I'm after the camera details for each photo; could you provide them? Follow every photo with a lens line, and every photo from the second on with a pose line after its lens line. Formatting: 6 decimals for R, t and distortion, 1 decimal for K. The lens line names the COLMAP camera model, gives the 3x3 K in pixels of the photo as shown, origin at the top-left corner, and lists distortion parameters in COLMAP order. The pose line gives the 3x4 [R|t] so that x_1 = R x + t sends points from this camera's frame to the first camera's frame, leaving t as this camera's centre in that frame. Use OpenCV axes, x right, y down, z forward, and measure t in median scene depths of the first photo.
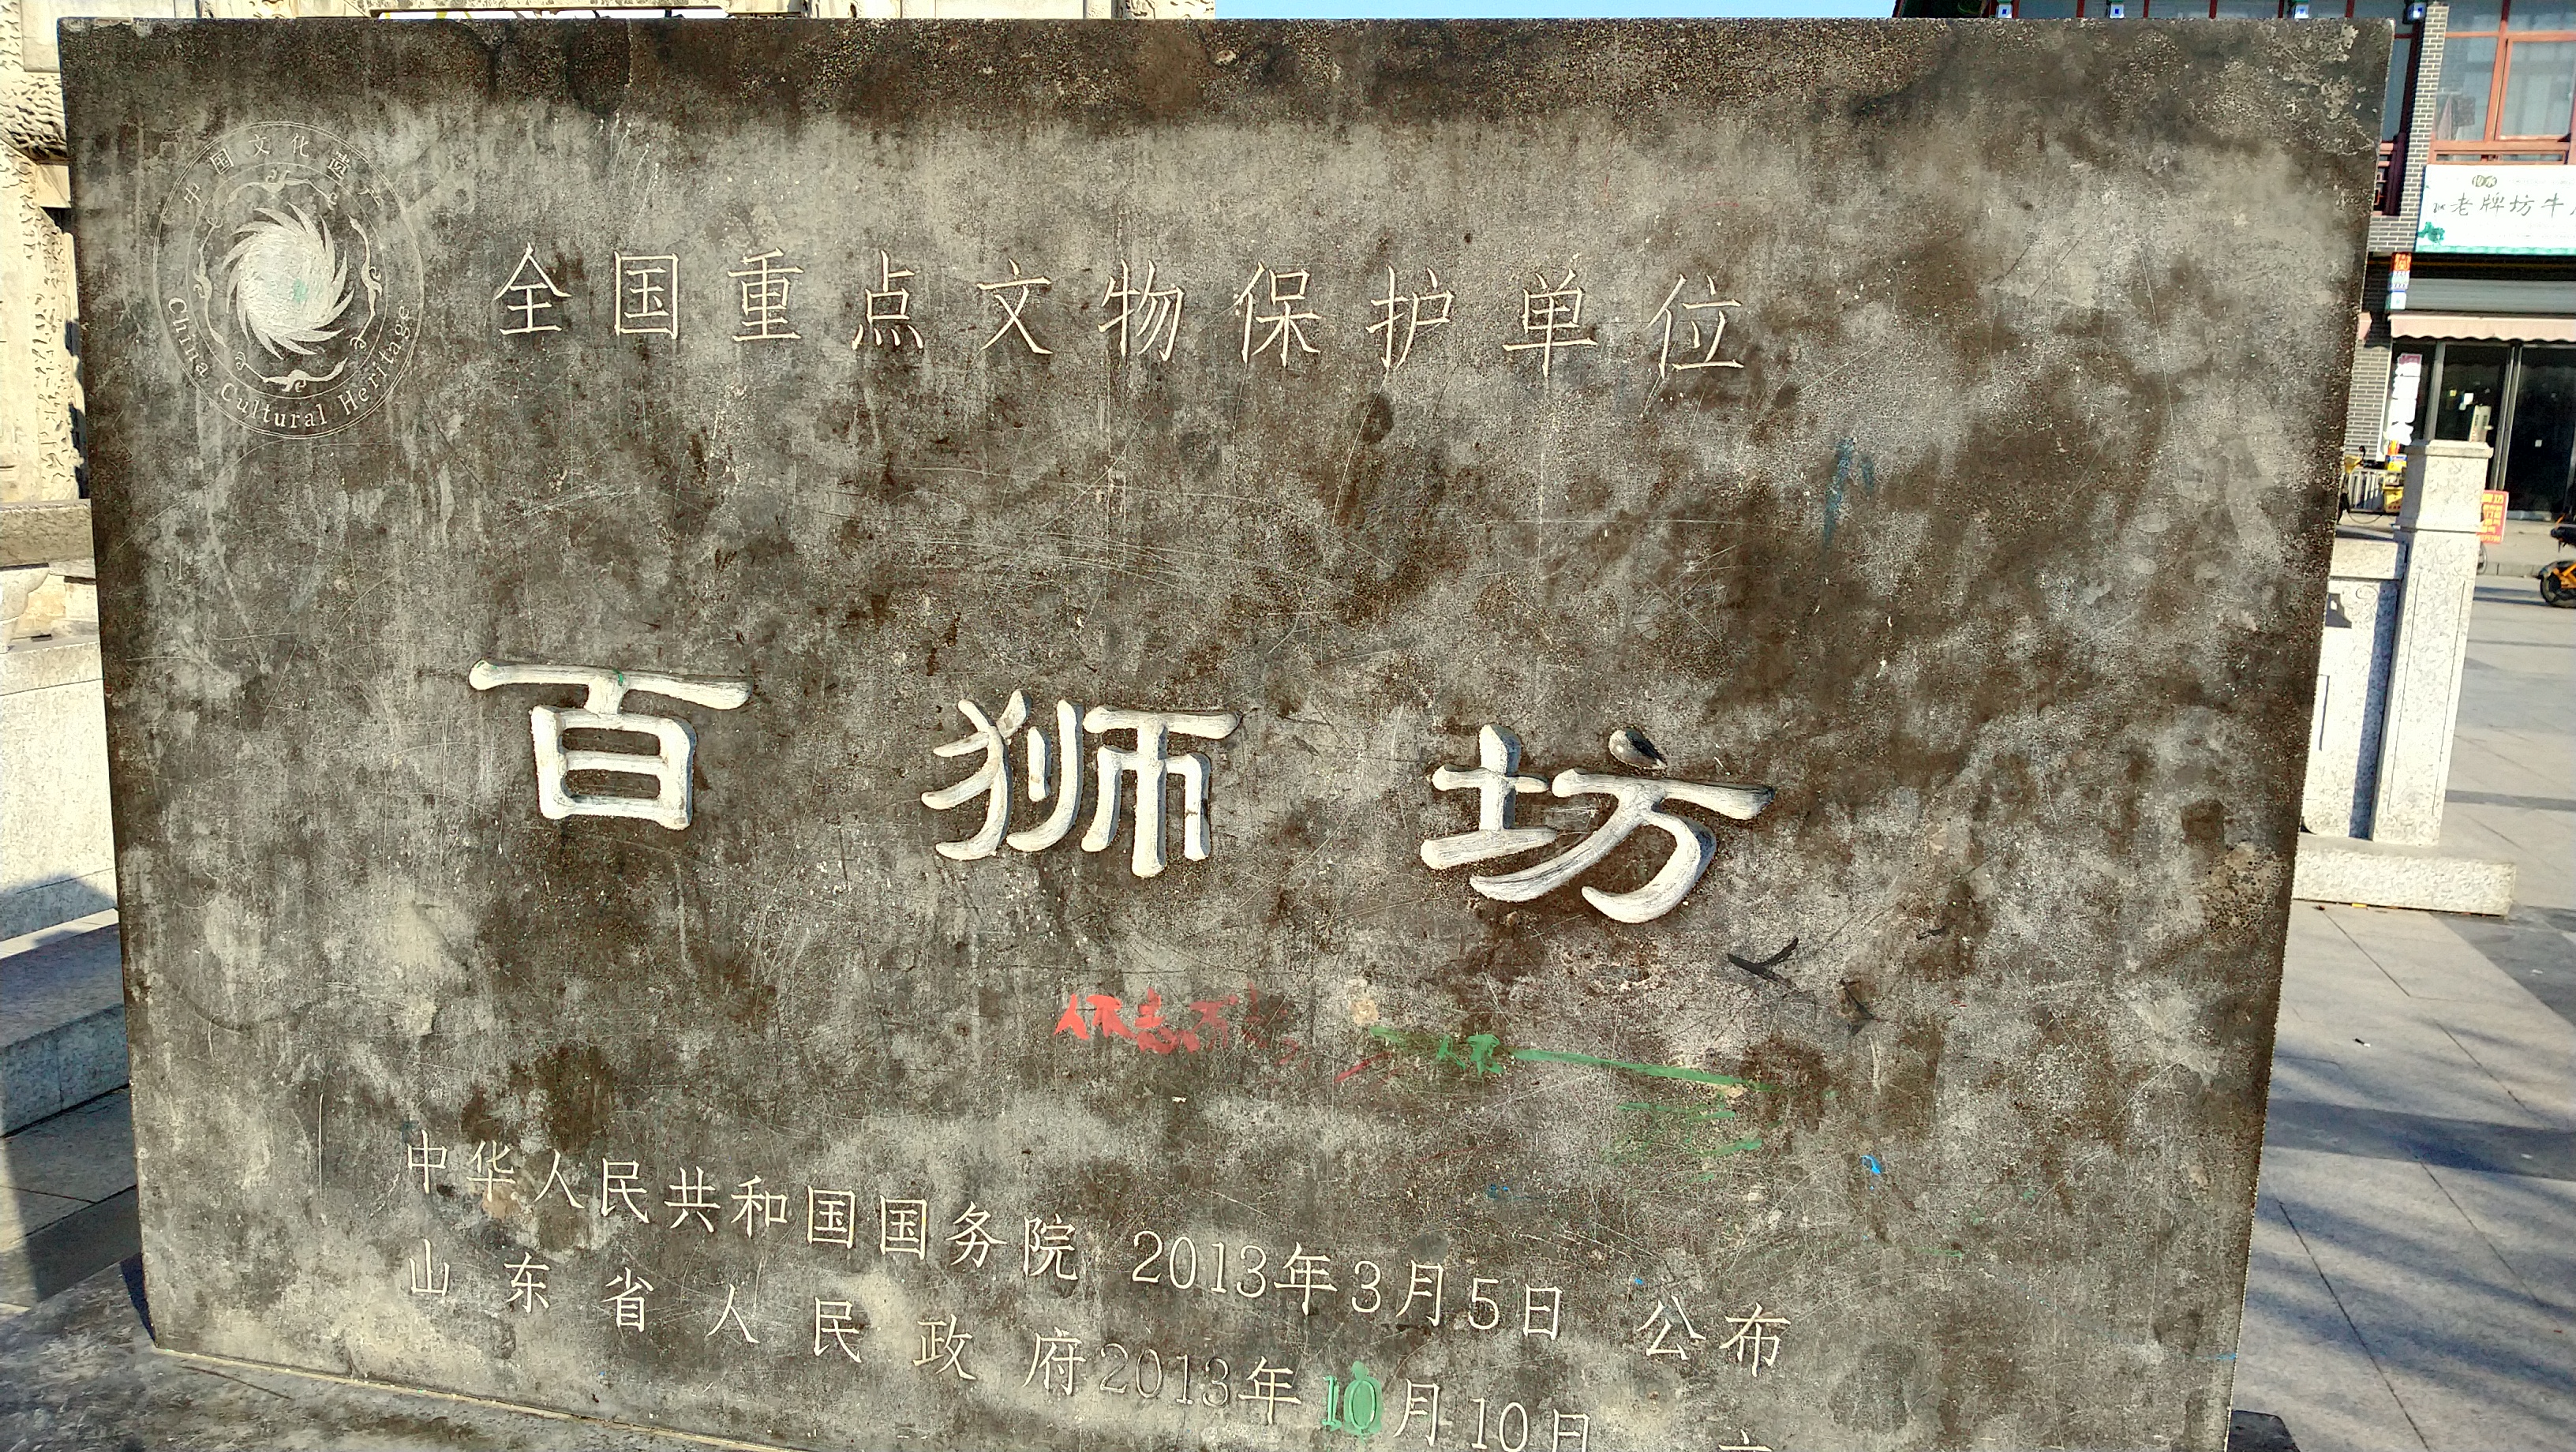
lens RADIAL K [[1982.5, 0, 1292.2], [0, 1982.5, 742.8], [0, 0, 1]] dist [0.013220, 0.005168]
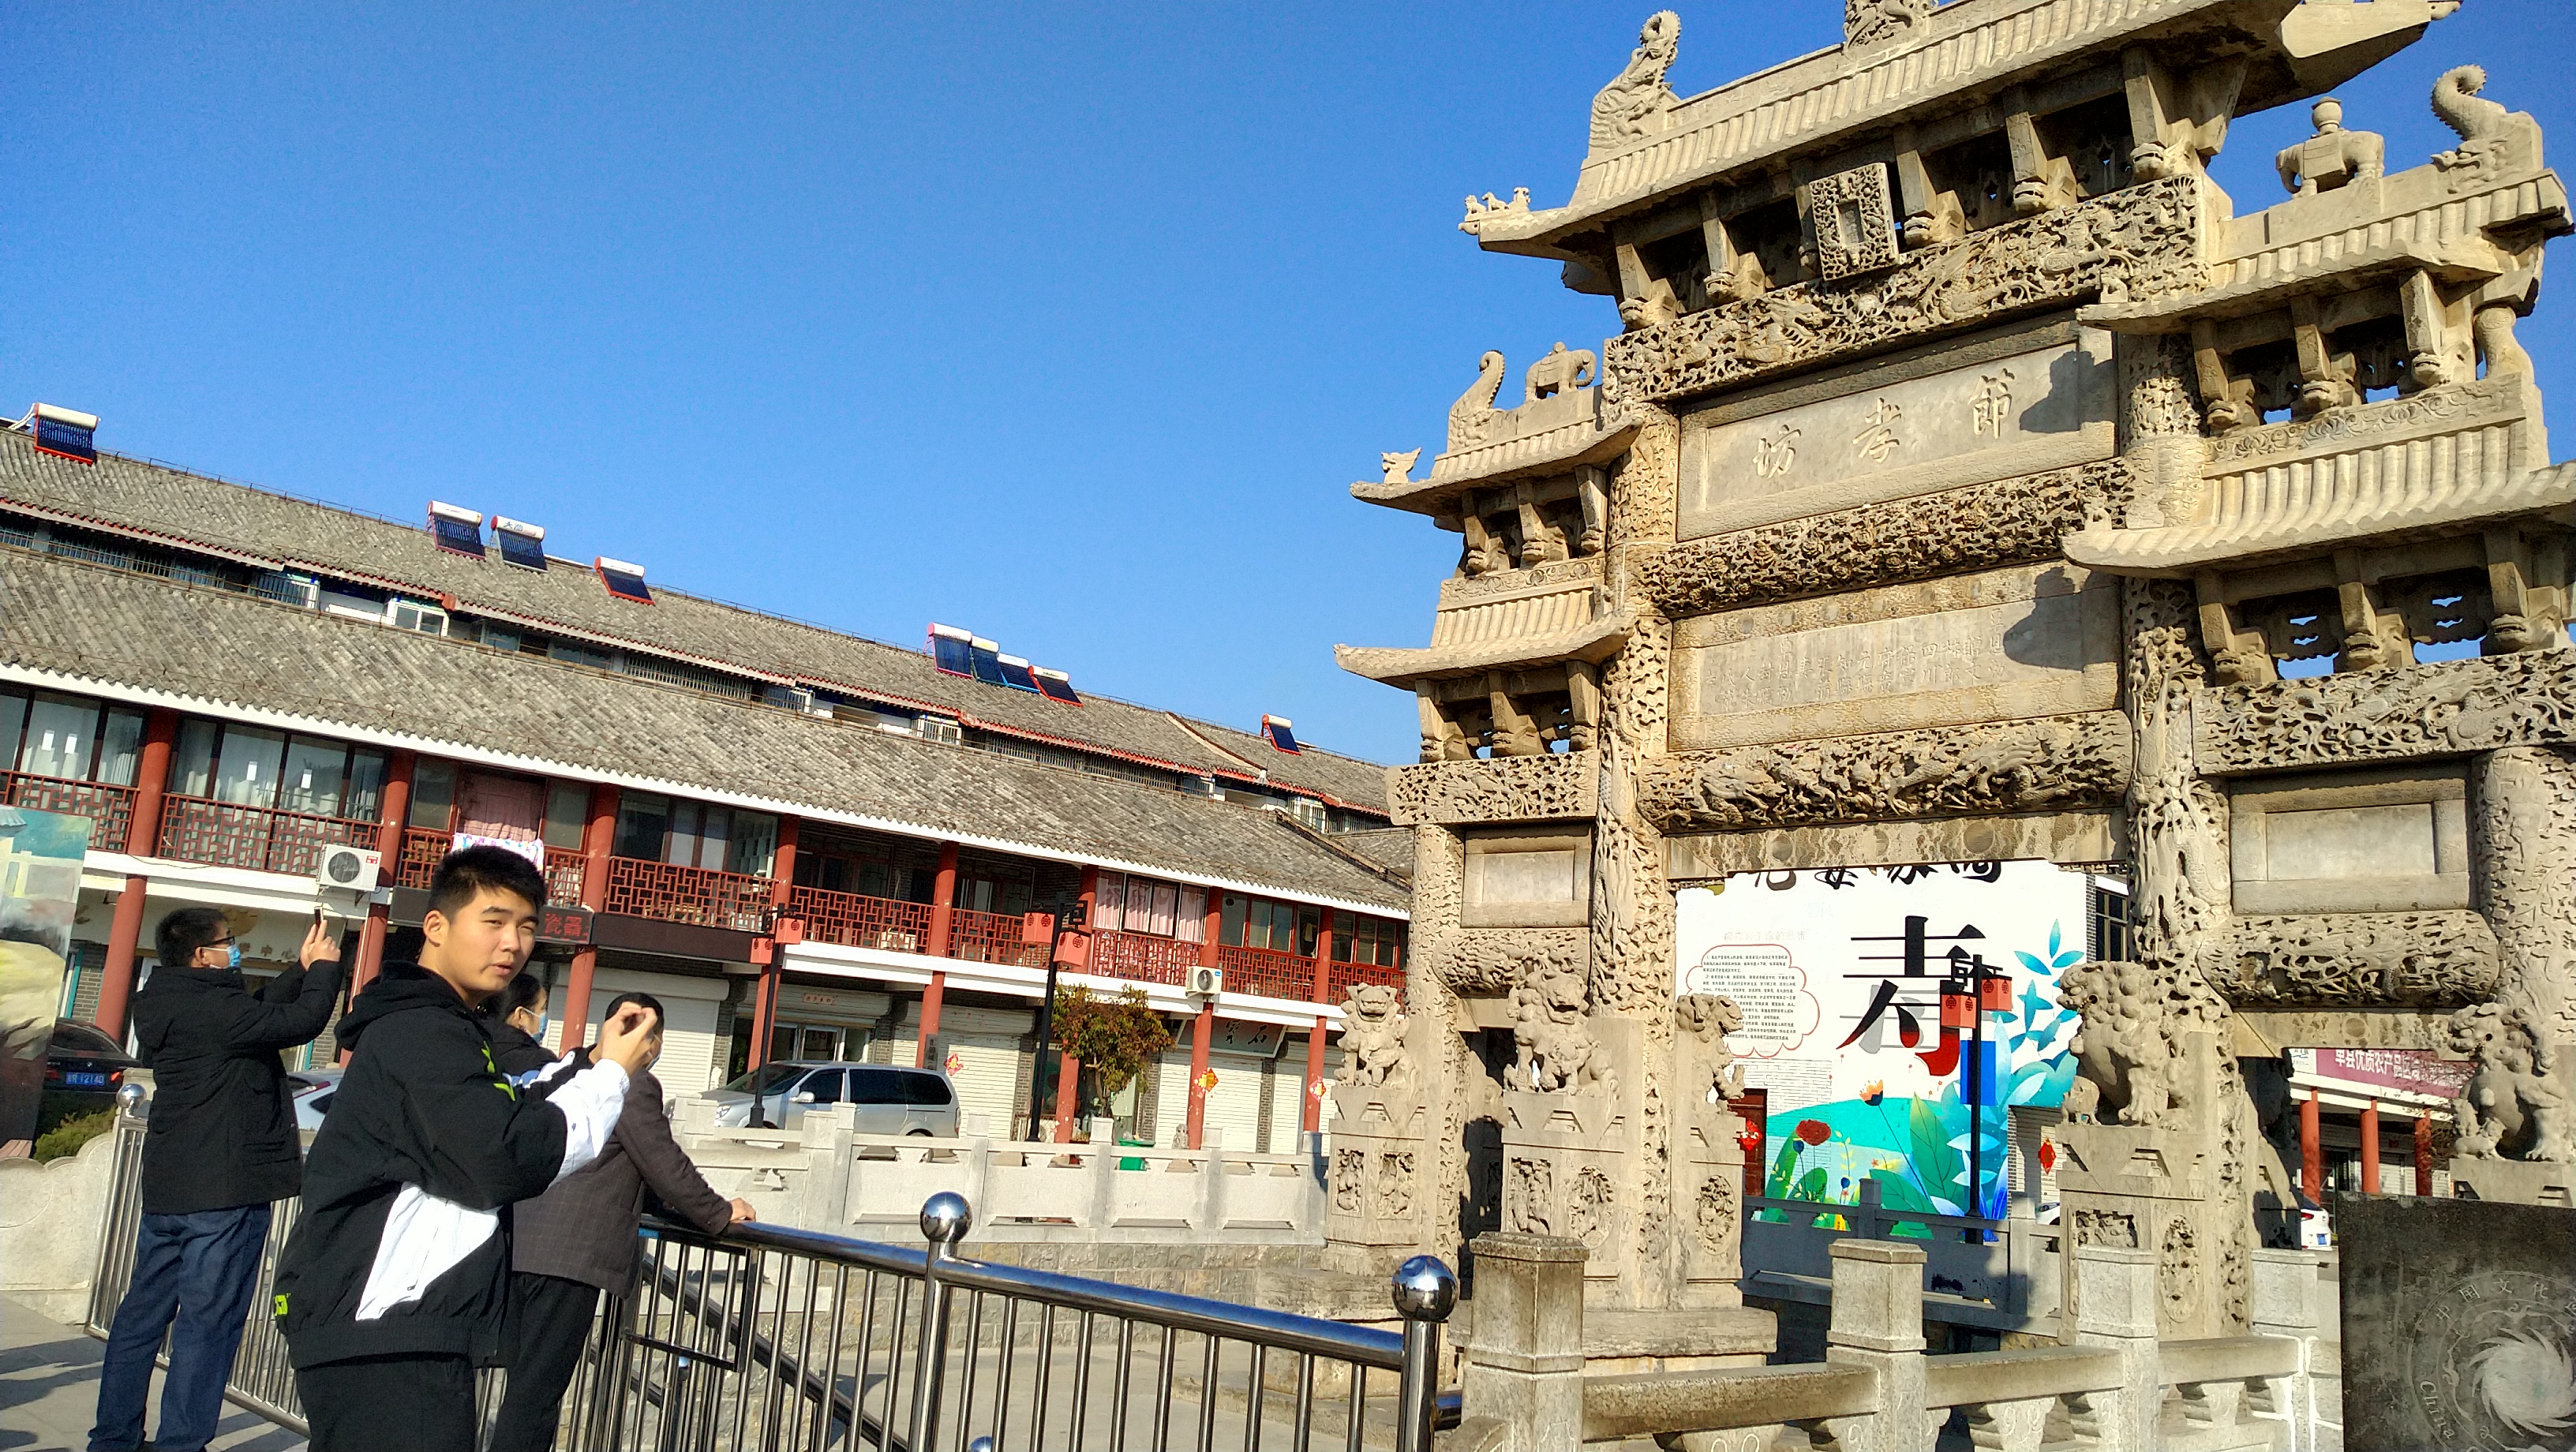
lens RADIAL K [[1982.5, 0, 1287.1], [0, 1982.5, 725.0], [0, 0, 1]] dist [0.013220, 0.005168]
pose [[0.843605, -0.079703, -0.531016, -0.459152], [-0.129654, 0.929427, -0.345479, -0.055878], [0.521076, 0.360296, 0.773735, -0.783188]]
